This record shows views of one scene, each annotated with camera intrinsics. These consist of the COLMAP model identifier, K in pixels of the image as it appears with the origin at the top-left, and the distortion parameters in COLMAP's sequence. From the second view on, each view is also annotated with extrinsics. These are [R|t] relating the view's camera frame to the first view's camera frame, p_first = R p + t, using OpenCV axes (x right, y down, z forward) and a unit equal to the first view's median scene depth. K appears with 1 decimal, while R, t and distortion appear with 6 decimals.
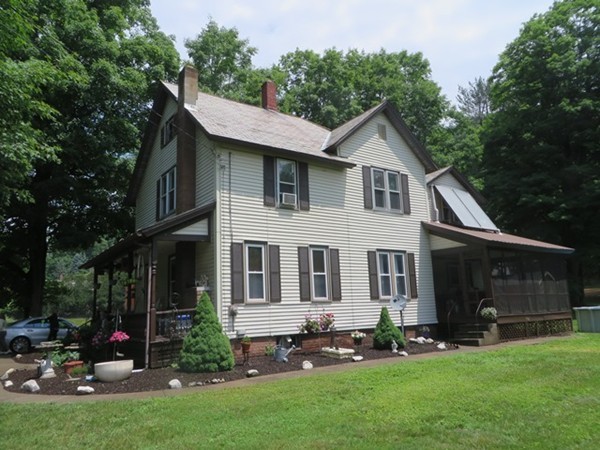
lens RADIAL K [[450.3, 0, 300.0], [0, 450.3, 224.0], [0, 0, 1]] dist [-0.019892, -0.004754]
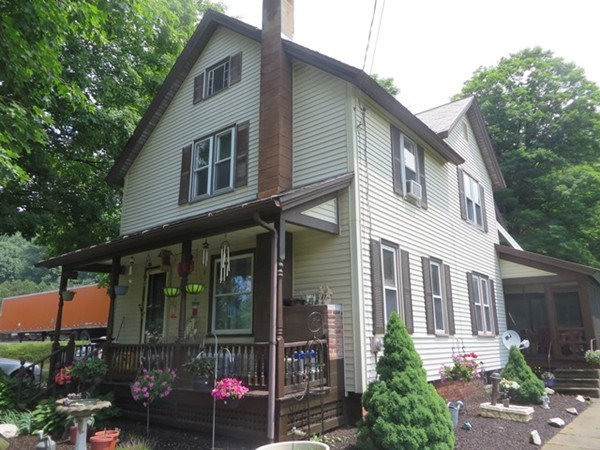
lens RADIAL K [[450.3, 0, 295.6], [0, 450.3, 225.4], [0, 0, 1]] dist [-0.019892, -0.004754]
pose [[0.962074, 0.105058, 0.251748, -0.386235], [-0.088636, 0.993180, -0.075738, 0.073552], [-0.257988, 0.050552, 0.964825, 0.362065]]
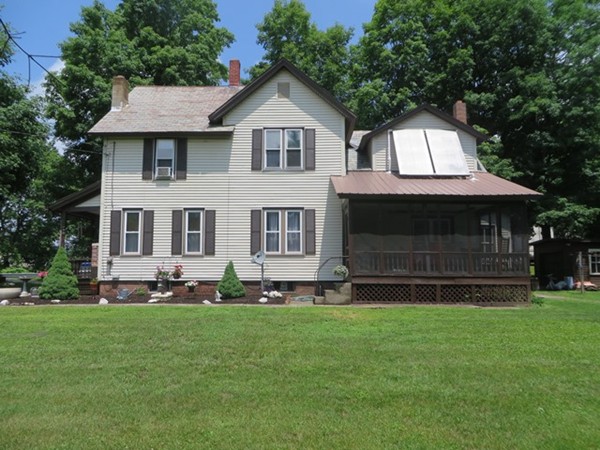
lens RADIAL K [[450.3, 0, 300.7], [0, 450.3, 224.5], [0, 0, 1]] dist [-0.019892, -0.004754]
pose [[0.802982, -0.026586, -0.595410, 1.000159], [0.082596, 0.994329, 0.066993, 0.036161], [0.590252, -0.102973, 0.800624, 0.233525]]
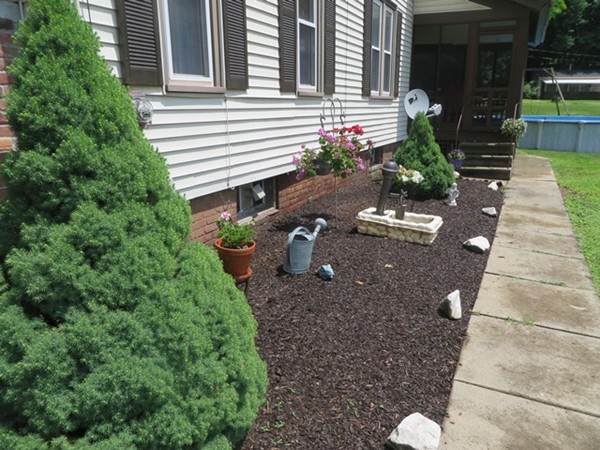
lens RADIAL K [[450.3, 0, 299.3], [0, 450.3, 223.2], [0, 0, 1]] dist [-0.019892, -0.004754]
pose [[0.879064, -0.085909, 0.468900, -0.169248], [-0.120885, 0.911303, 0.393590, 0.120347], [-0.461123, -0.402673, 0.790709, 0.640286]]
